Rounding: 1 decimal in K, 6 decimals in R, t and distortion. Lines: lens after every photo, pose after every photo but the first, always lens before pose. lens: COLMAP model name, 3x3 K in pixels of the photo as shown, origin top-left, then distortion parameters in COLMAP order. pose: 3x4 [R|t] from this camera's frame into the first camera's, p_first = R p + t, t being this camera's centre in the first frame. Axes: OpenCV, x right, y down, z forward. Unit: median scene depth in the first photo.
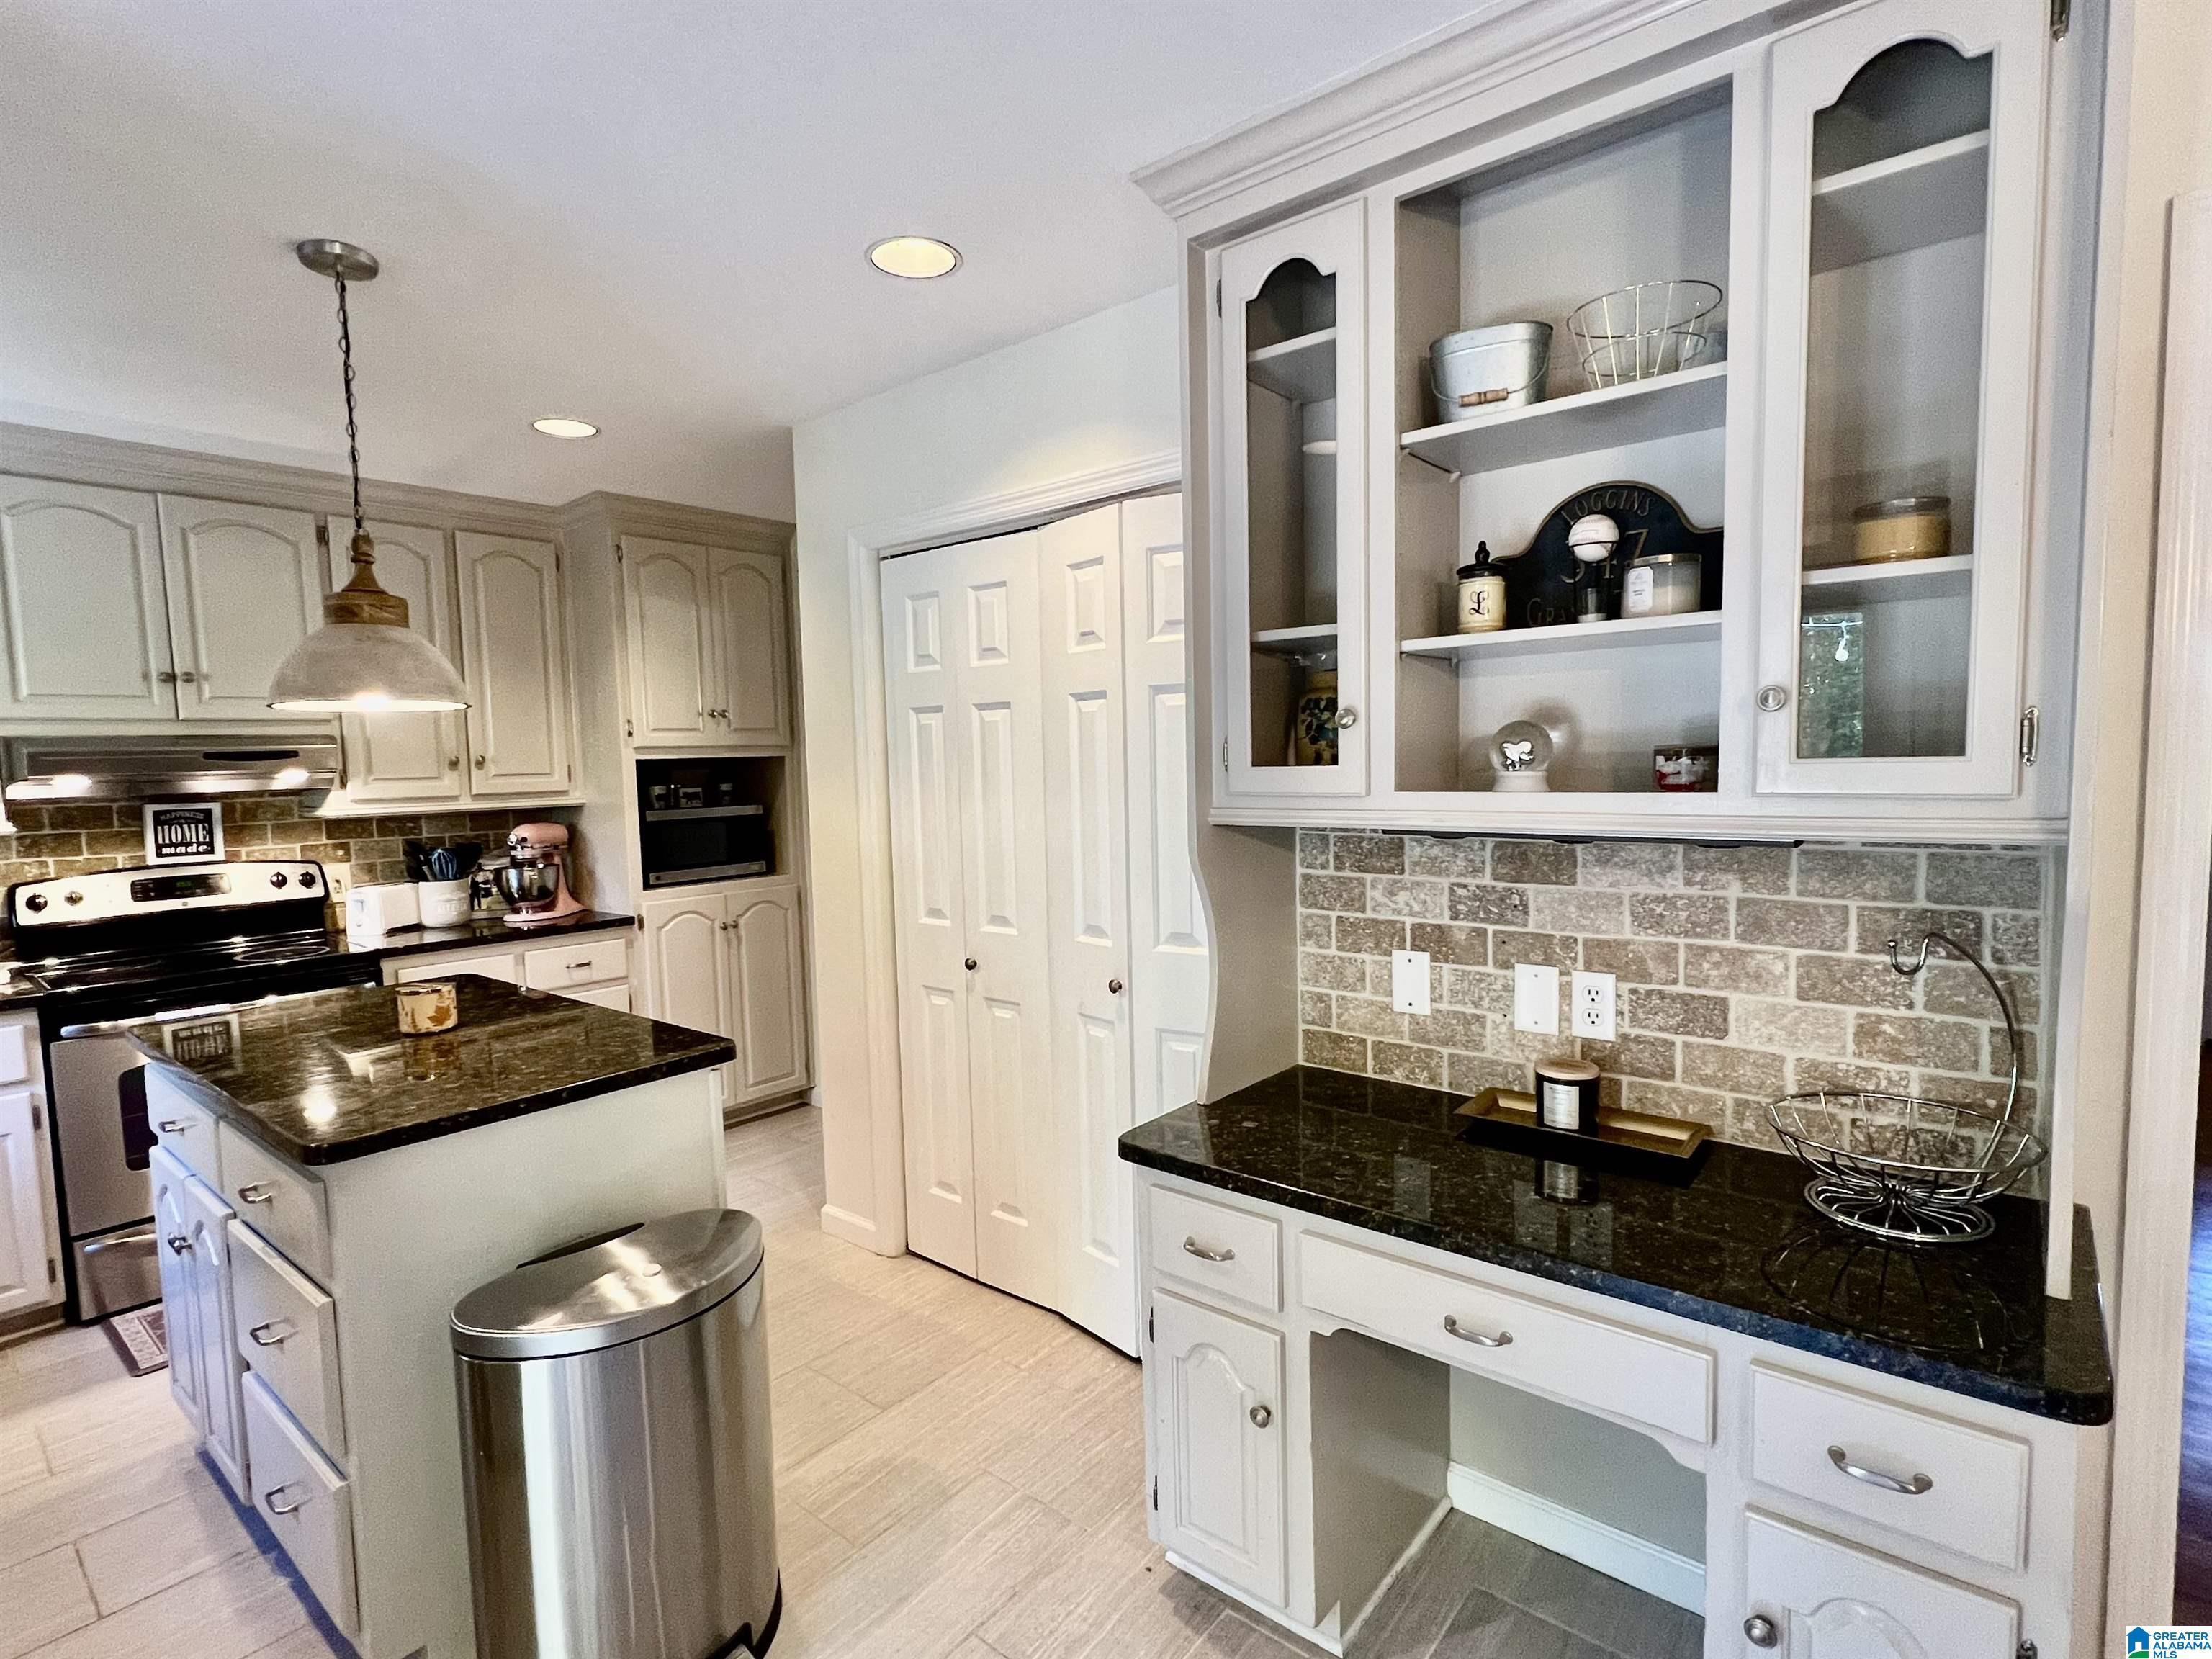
lens RADIAL K [[1089.2, 0, 1099.0], [0, 1089.2, 837.8], [0, 0, 1]] dist [-0.001245, -0.000431]
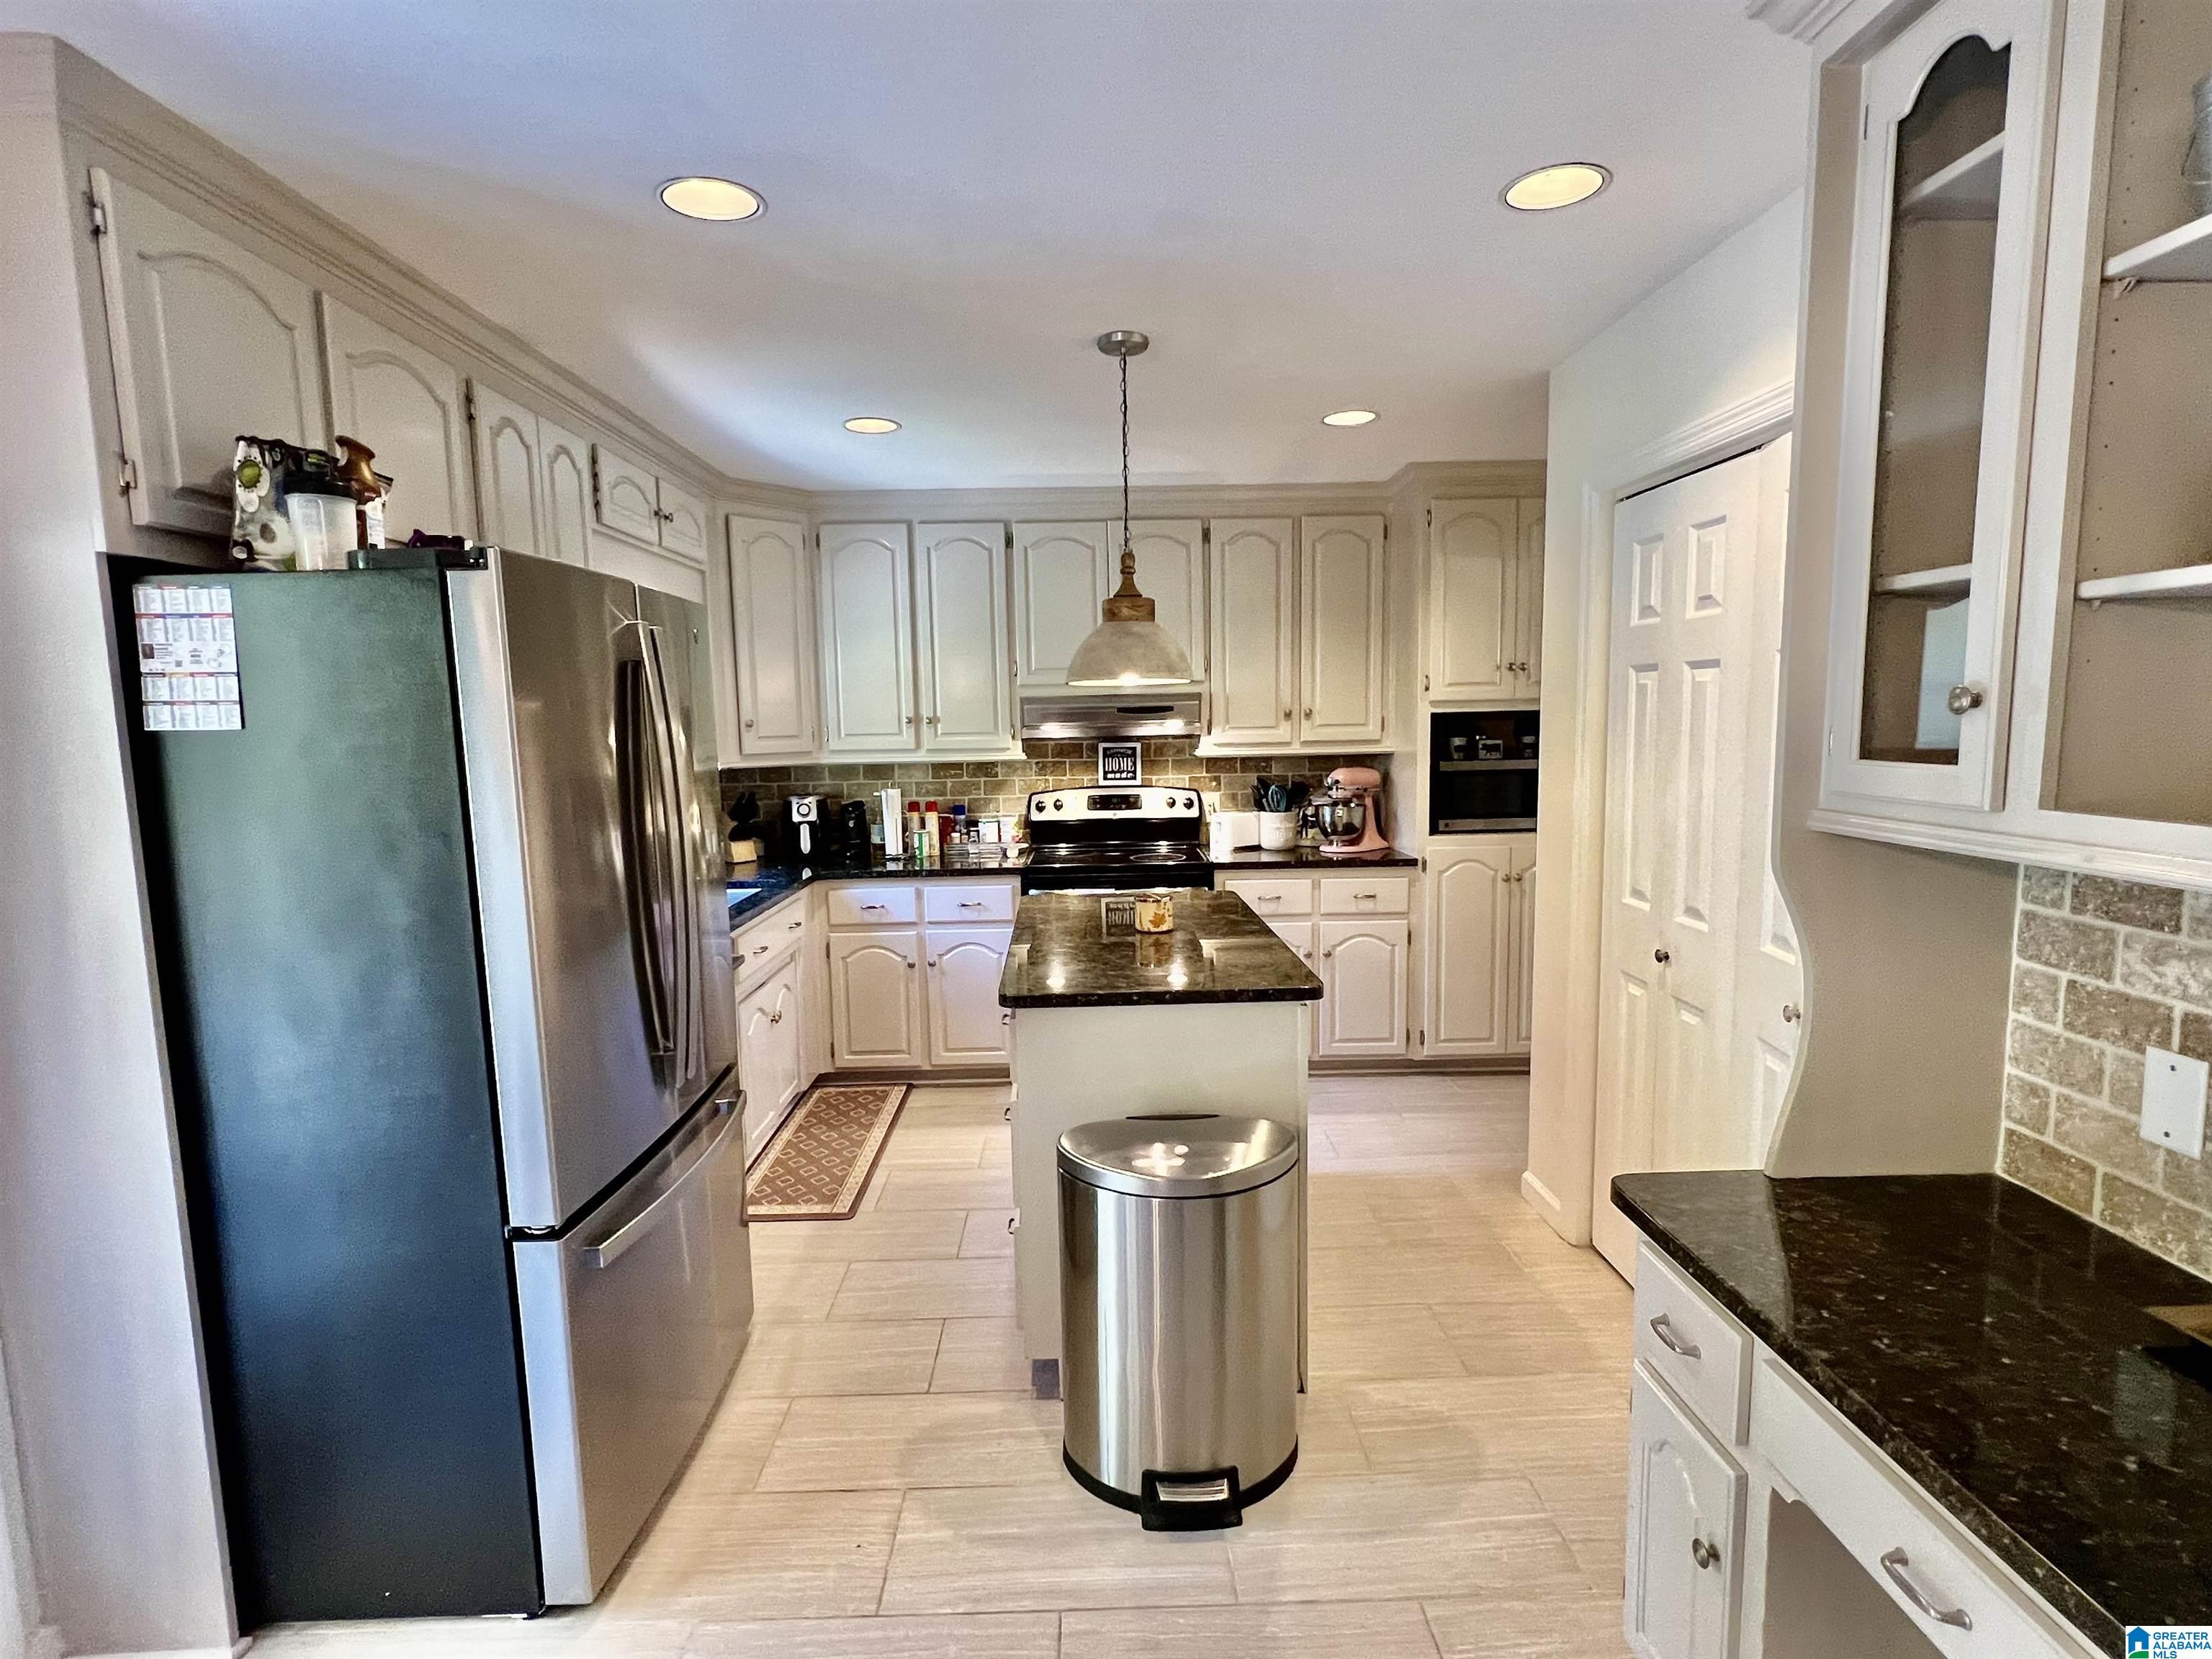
lens RADIAL K [[1089.2, 0, 1101.3], [0, 1089.2, 837.9], [0, 0, 1]] dist [-0.001245, -0.000431]
pose [[0.656182, 0.097601, -0.748264, 0.246393], [-0.052233, 0.995097, 0.083991, -0.032002], [0.752792, -0.016029, 0.658063, 0.073605]]
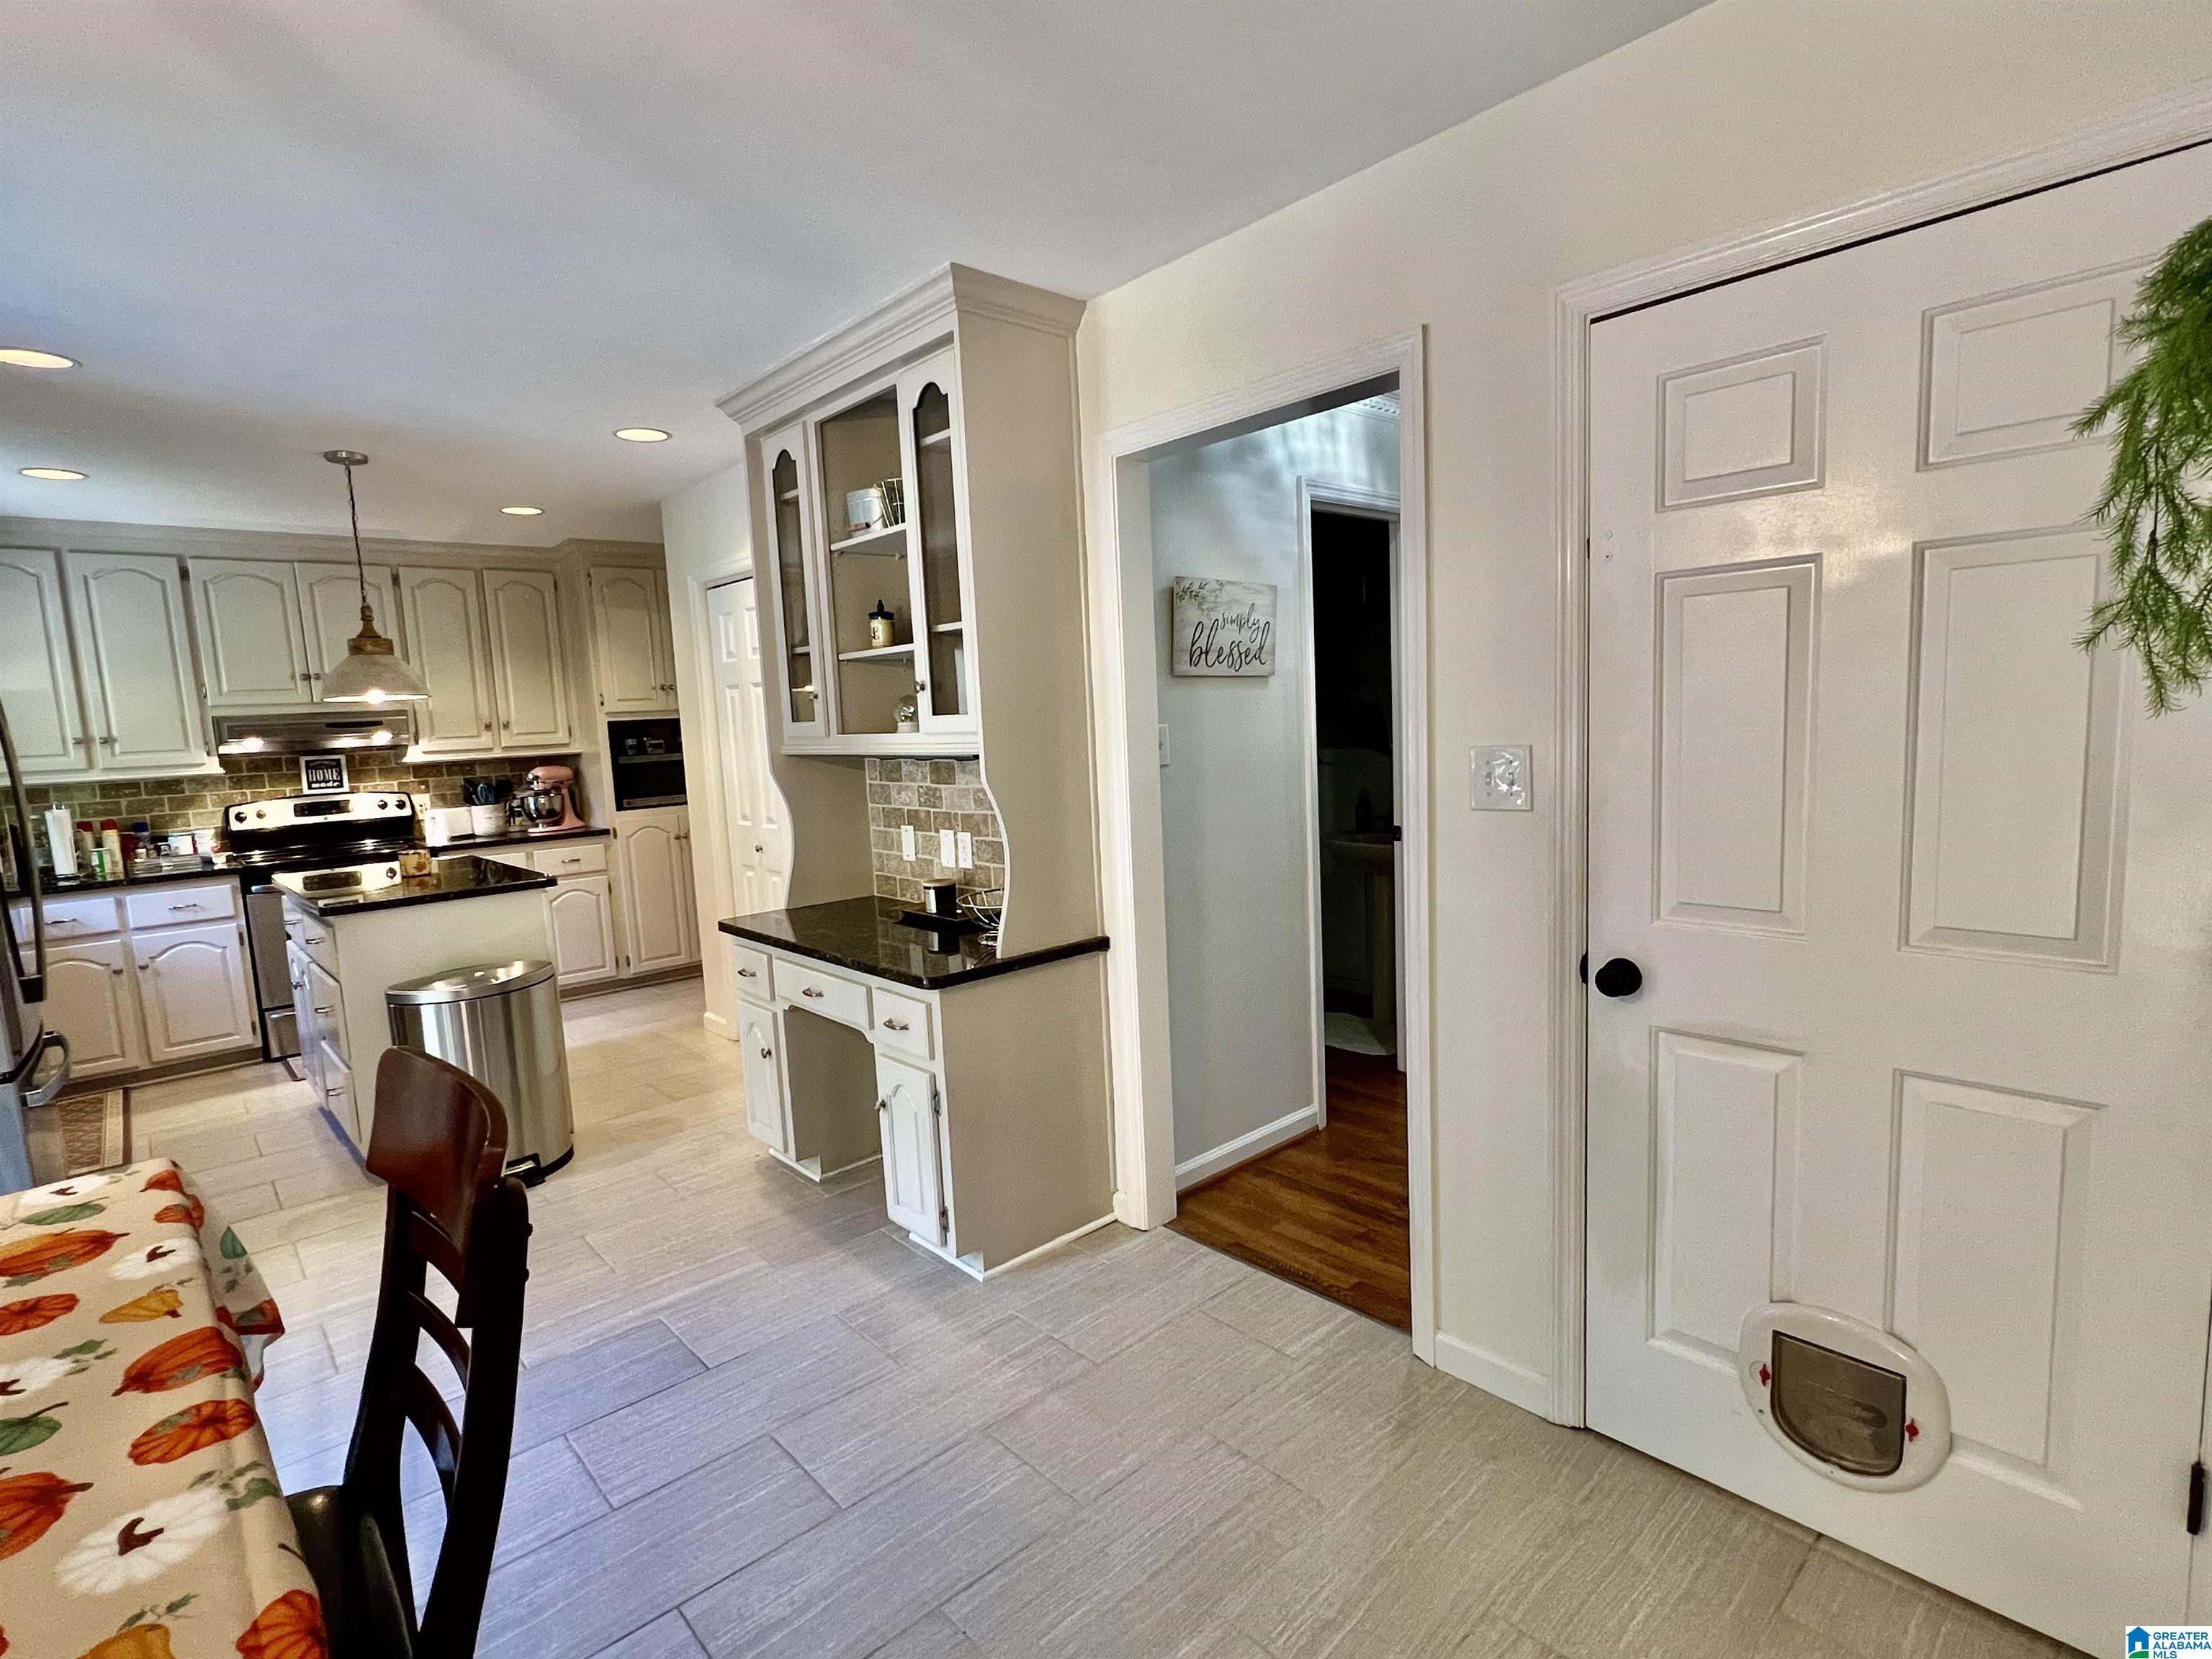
lens RADIAL K [[1089.2, 0, 1103.6], [0, 1089.2, 837.2], [0, 0, 1]] dist [-0.001245, -0.000431]
pose [[0.990280, -0.005618, -0.138977, 0.617265], [0.012356, 0.998787, 0.047671, 0.031451], [0.138540, -0.048925, 0.989148, -0.508718]]
